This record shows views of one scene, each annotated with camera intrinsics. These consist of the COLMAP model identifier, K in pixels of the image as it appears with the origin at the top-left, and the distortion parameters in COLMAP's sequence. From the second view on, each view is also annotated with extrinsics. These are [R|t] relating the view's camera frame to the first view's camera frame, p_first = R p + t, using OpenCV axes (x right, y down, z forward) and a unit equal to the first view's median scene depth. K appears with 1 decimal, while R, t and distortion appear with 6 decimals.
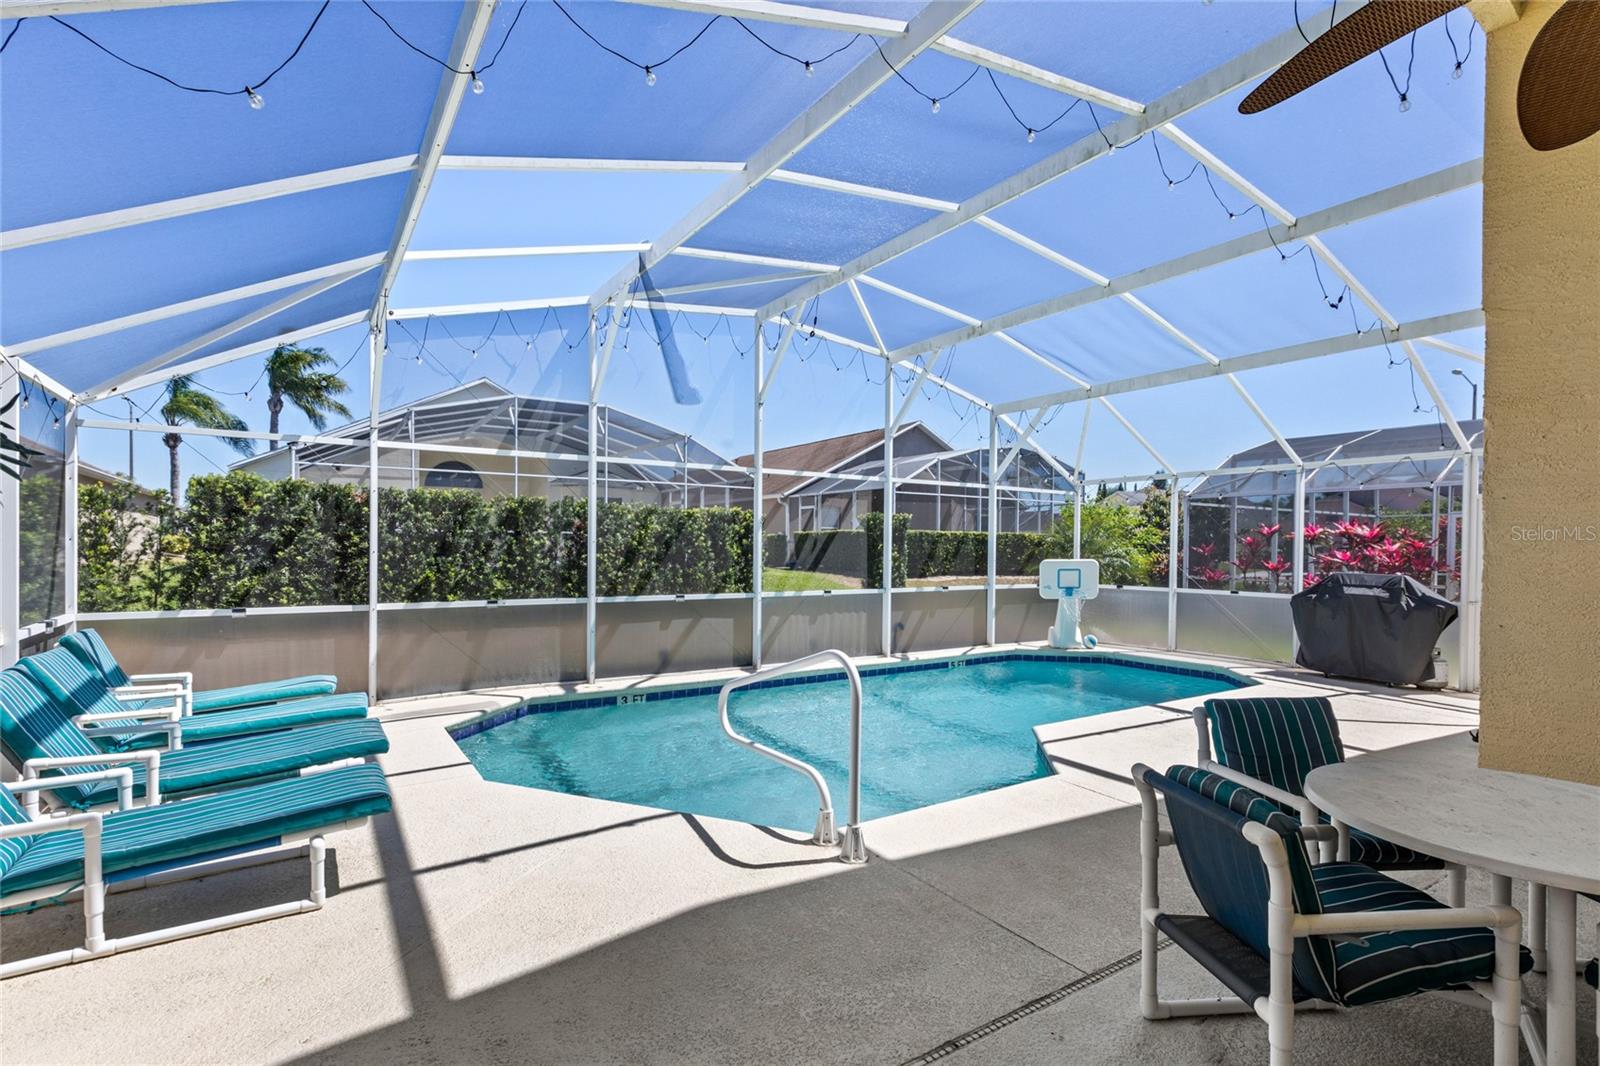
lens RADIAL K [[743.0, 0, 794.7], [0, 743.0, 554.4], [0, 0, 1]] dist [0.007344, -0.000291]
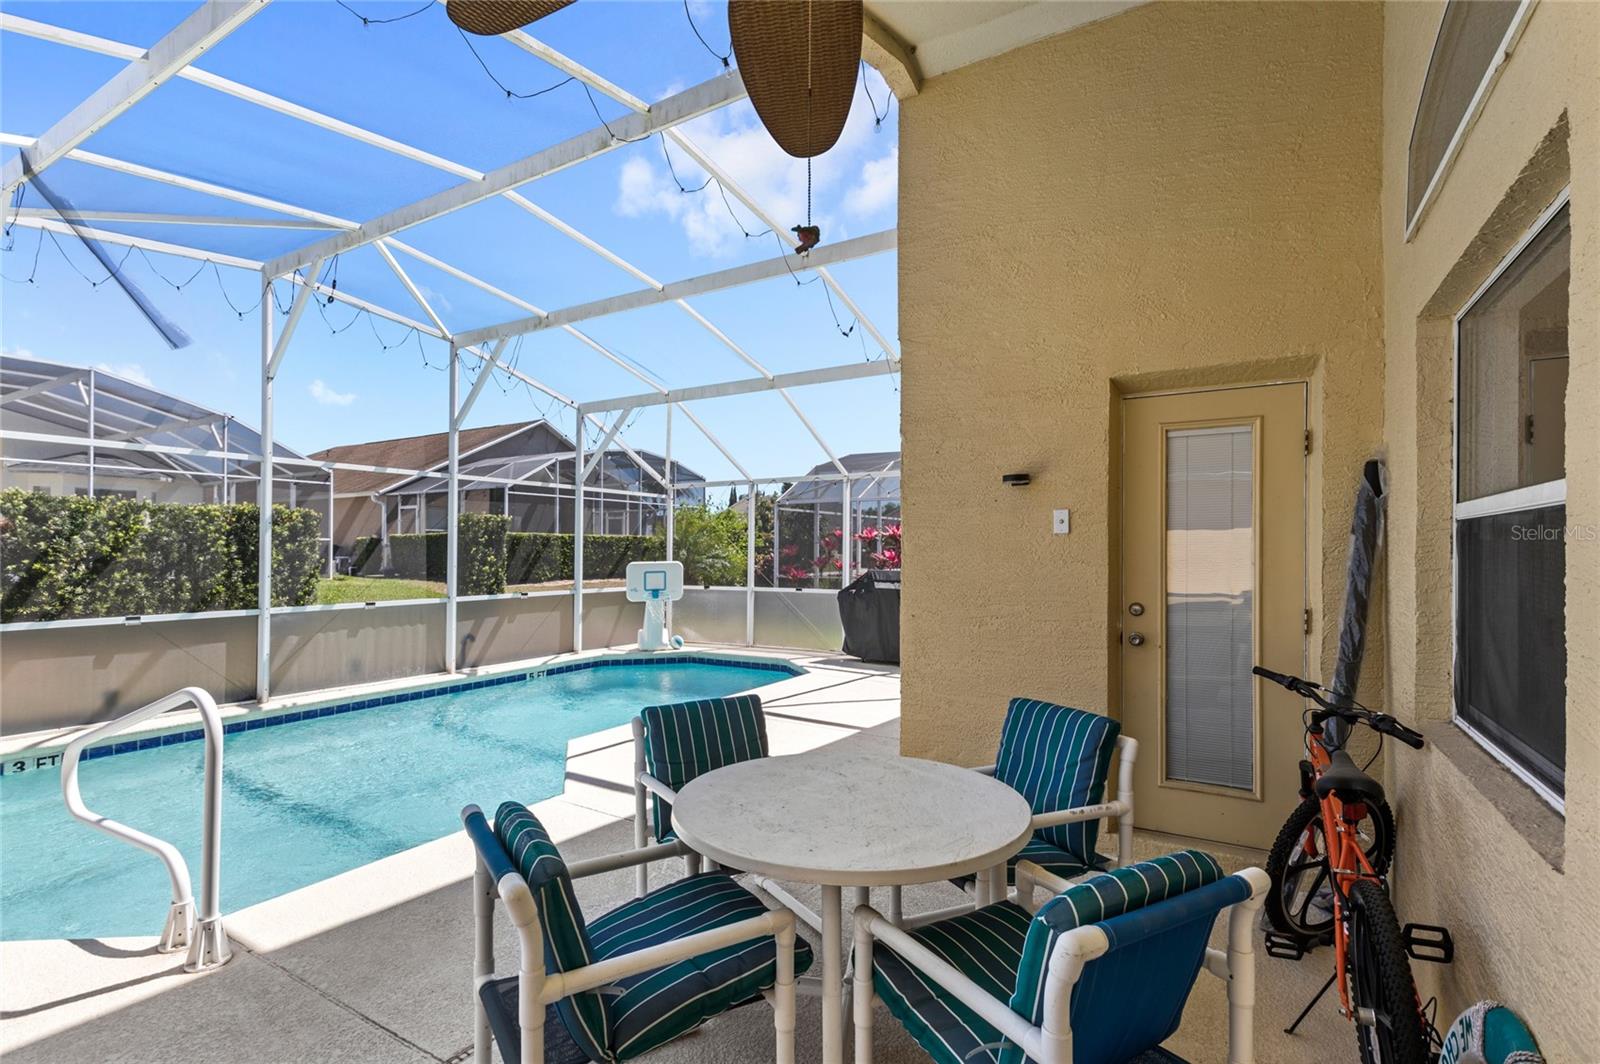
lens RADIAL K [[743.0, 0, 777.9], [0, 743.0, 546.1], [0, 0, 1]] dist [0.007344, -0.000291]
pose [[0.905256, -0.005917, 0.424825, 0.109133], [0.012657, 0.999835, -0.013045, 0.000886], [-0.424678, 0.017186, 0.905181, 0.021980]]
